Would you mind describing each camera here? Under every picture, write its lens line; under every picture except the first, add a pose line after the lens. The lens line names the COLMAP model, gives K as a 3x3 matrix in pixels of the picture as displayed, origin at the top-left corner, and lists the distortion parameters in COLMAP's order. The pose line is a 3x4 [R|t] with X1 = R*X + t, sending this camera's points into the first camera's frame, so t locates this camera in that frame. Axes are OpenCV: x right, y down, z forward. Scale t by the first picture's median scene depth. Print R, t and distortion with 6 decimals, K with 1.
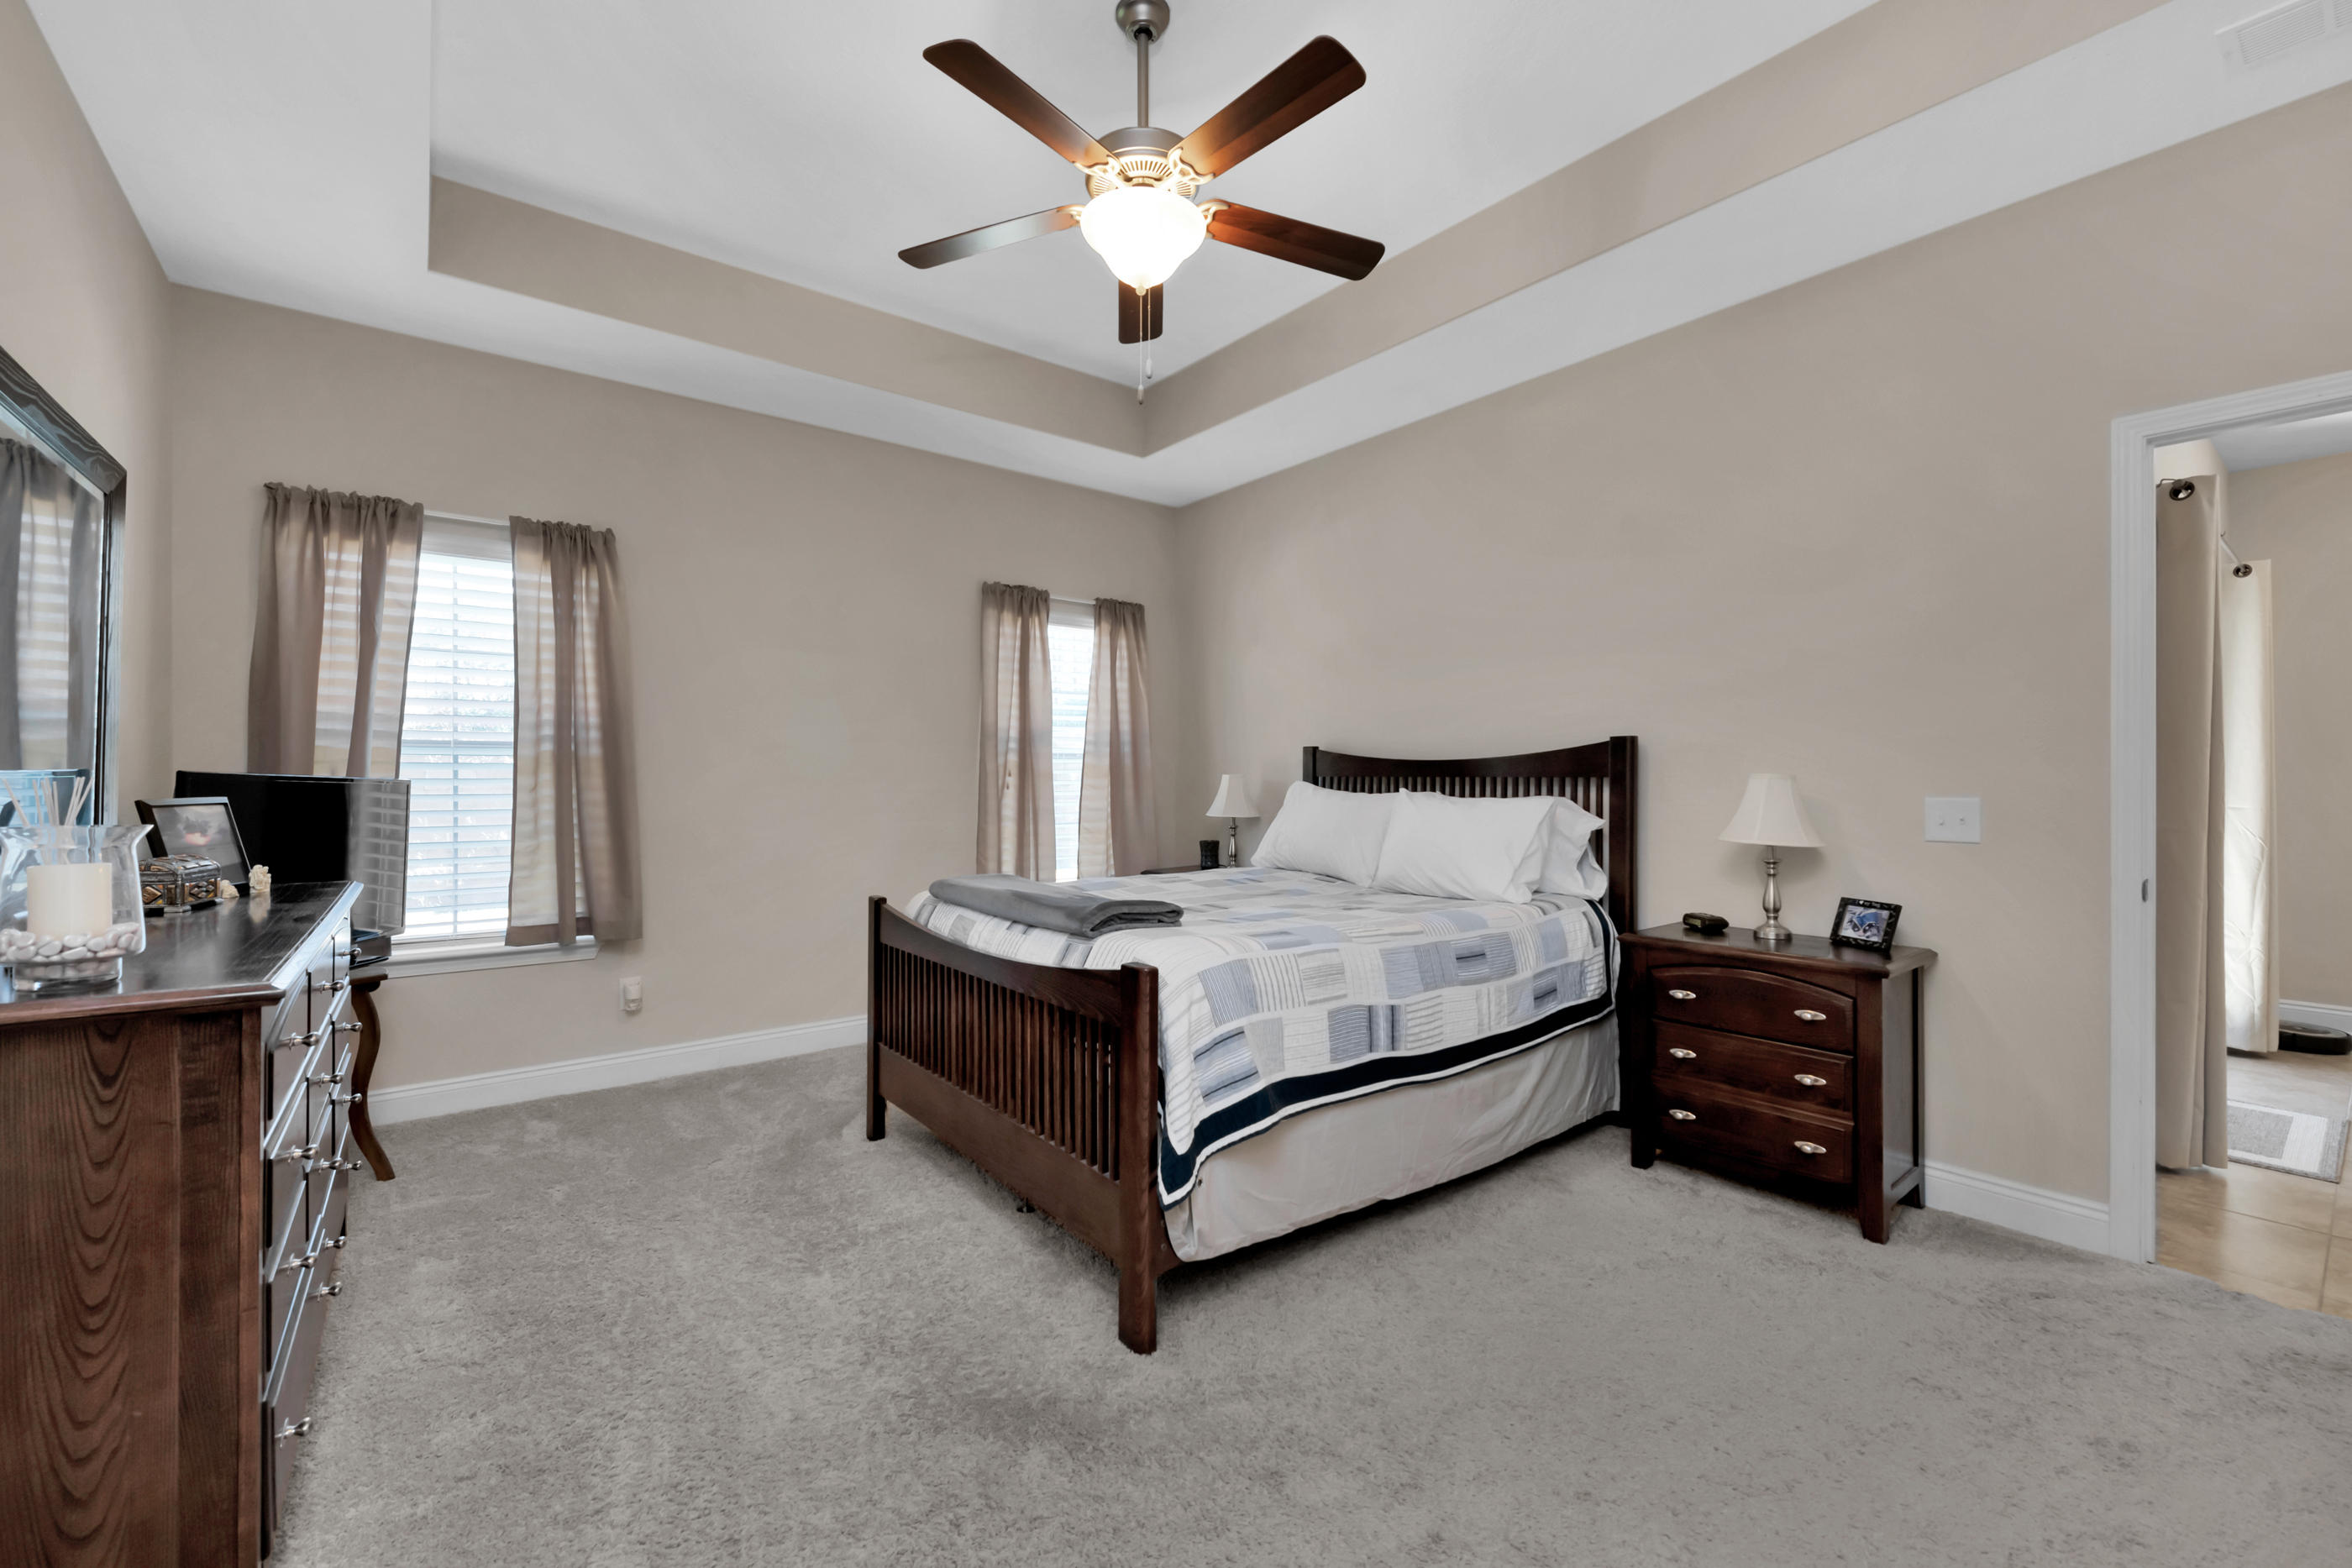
lens RADIAL K [[975.5, 0, 1157.3], [0, 975.5, 796.4], [0, 0, 1]] dist [-0.002709, -0.002536]
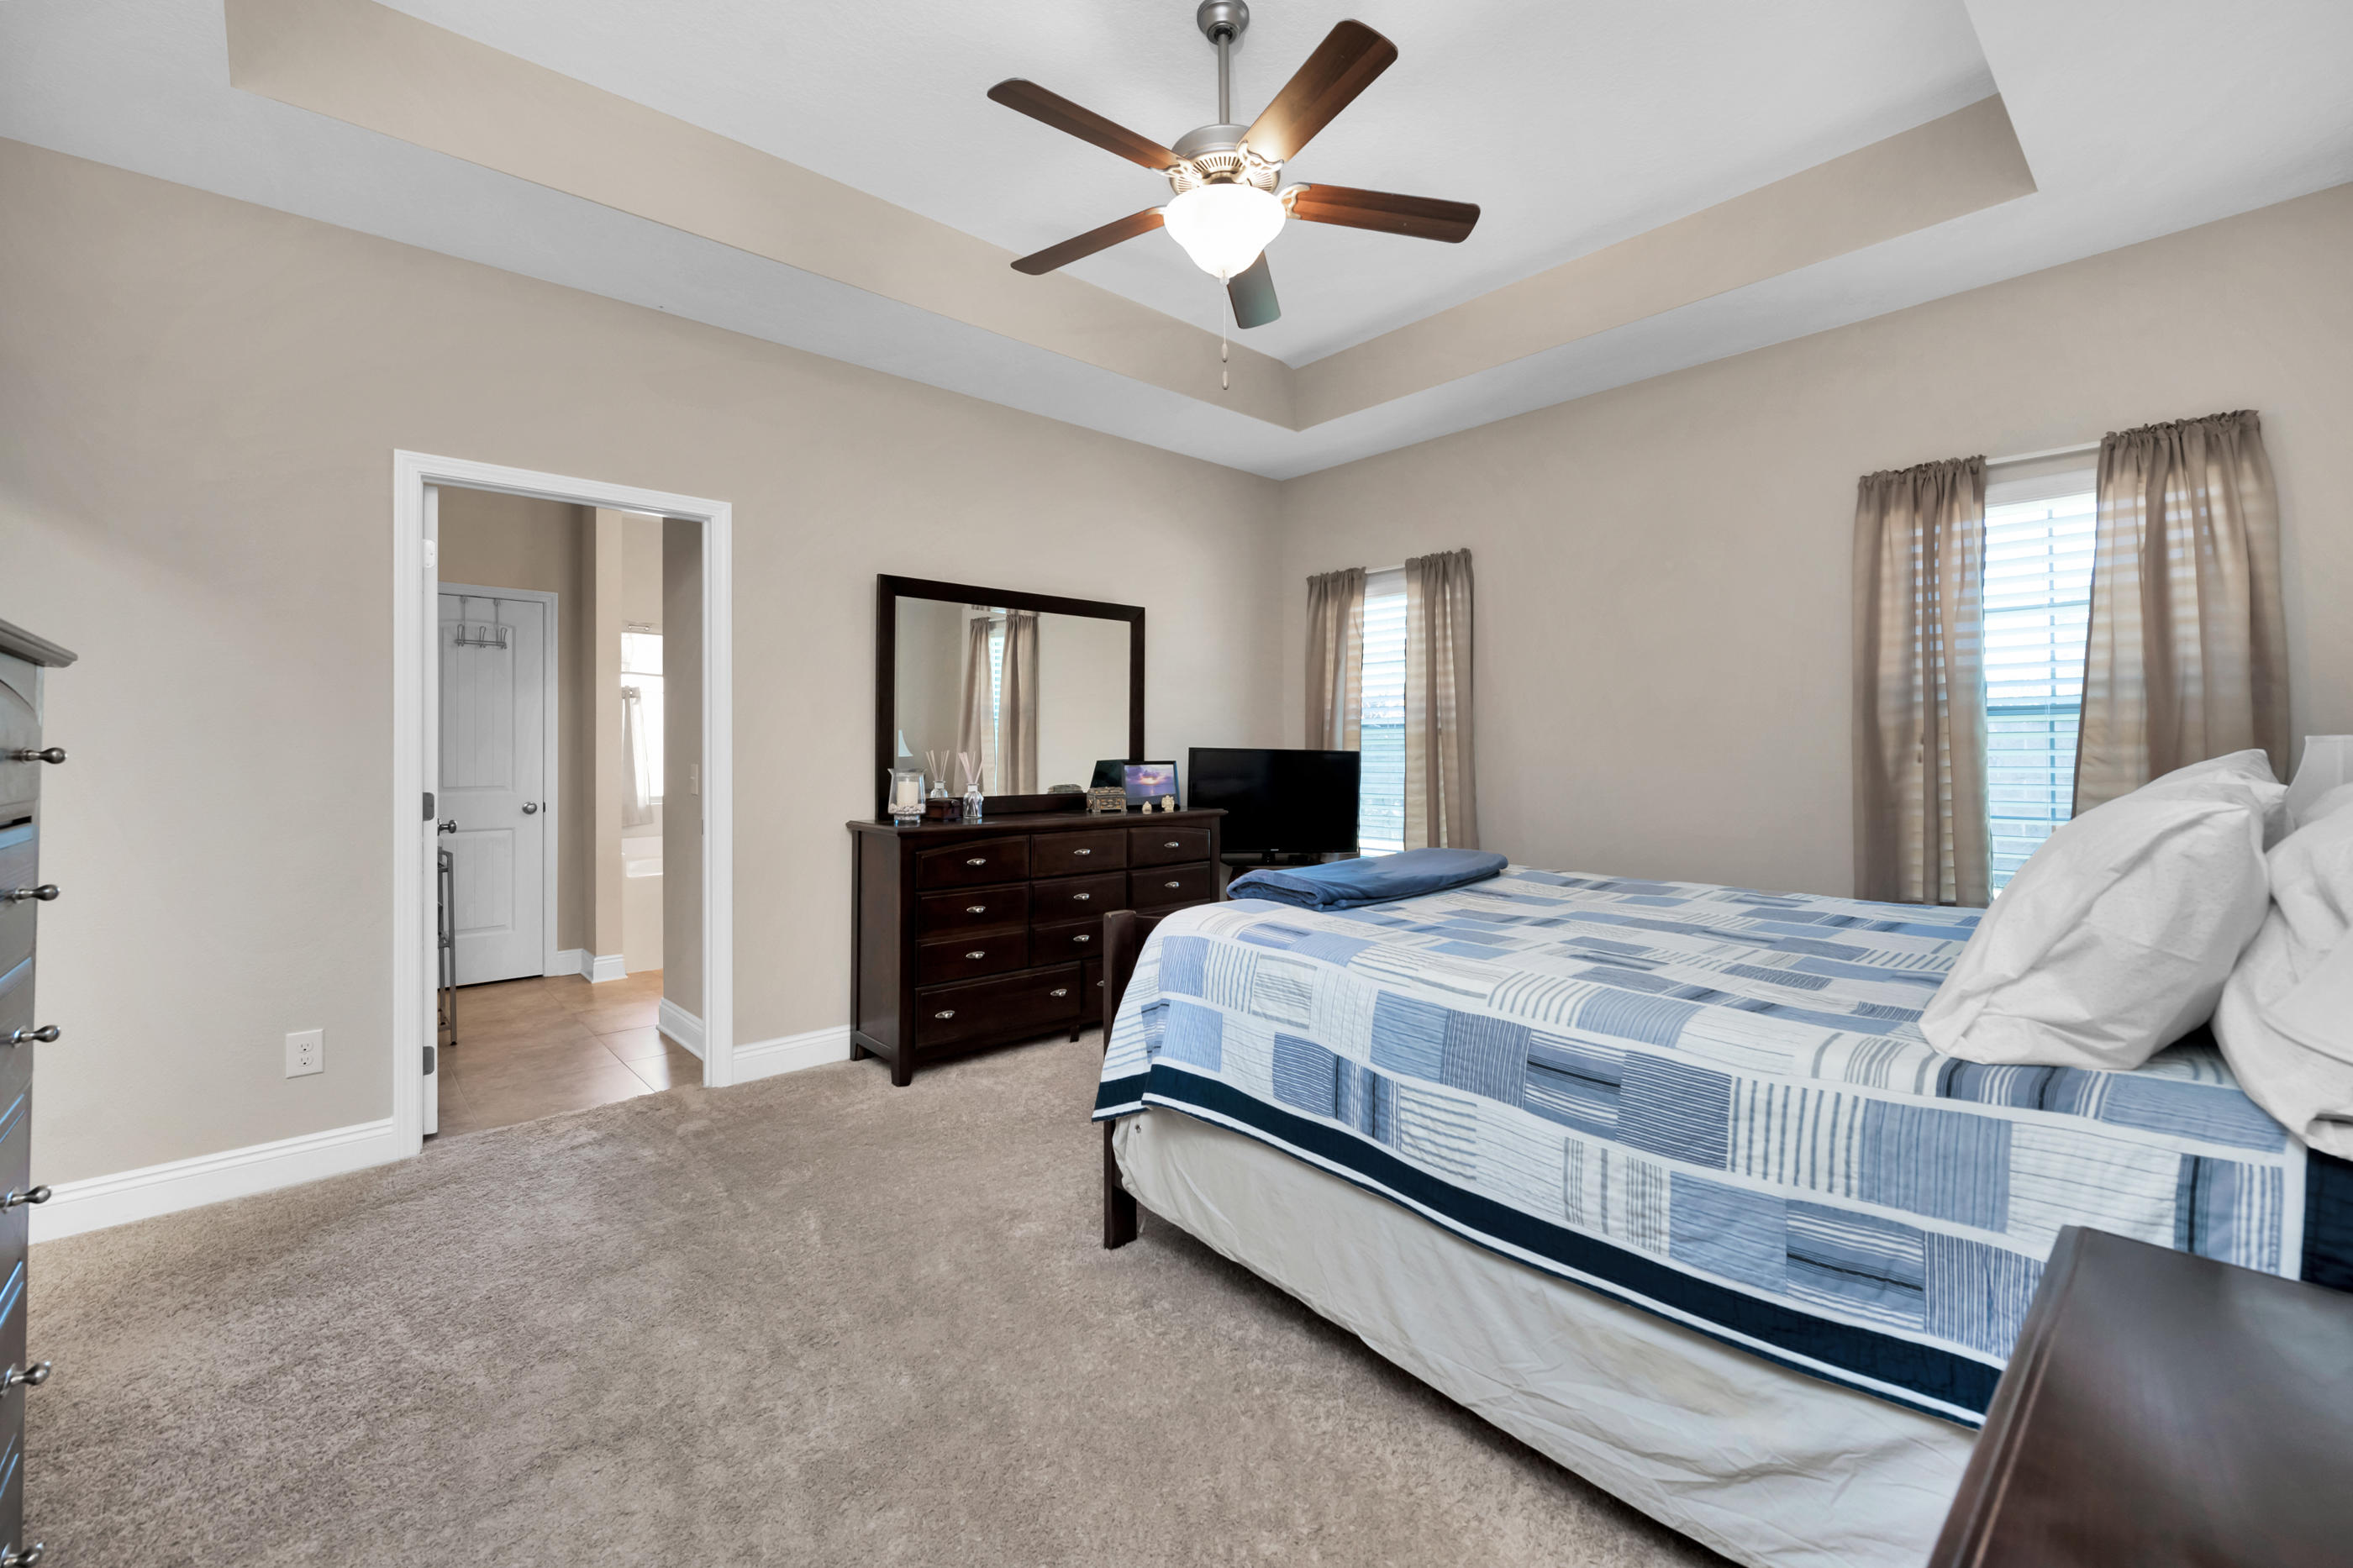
lens RADIAL K [[976.0, 0, 1169.3], [0, 976.0, 761.8], [0, 0, 1]] dist [-0.002709, -0.002536]
pose [[0.050010, 0.007772, -0.998718, 0.831696], [-0.010182, 0.999922, 0.007272, -0.012192], [0.998697, 0.009805, 0.050085, 0.725483]]
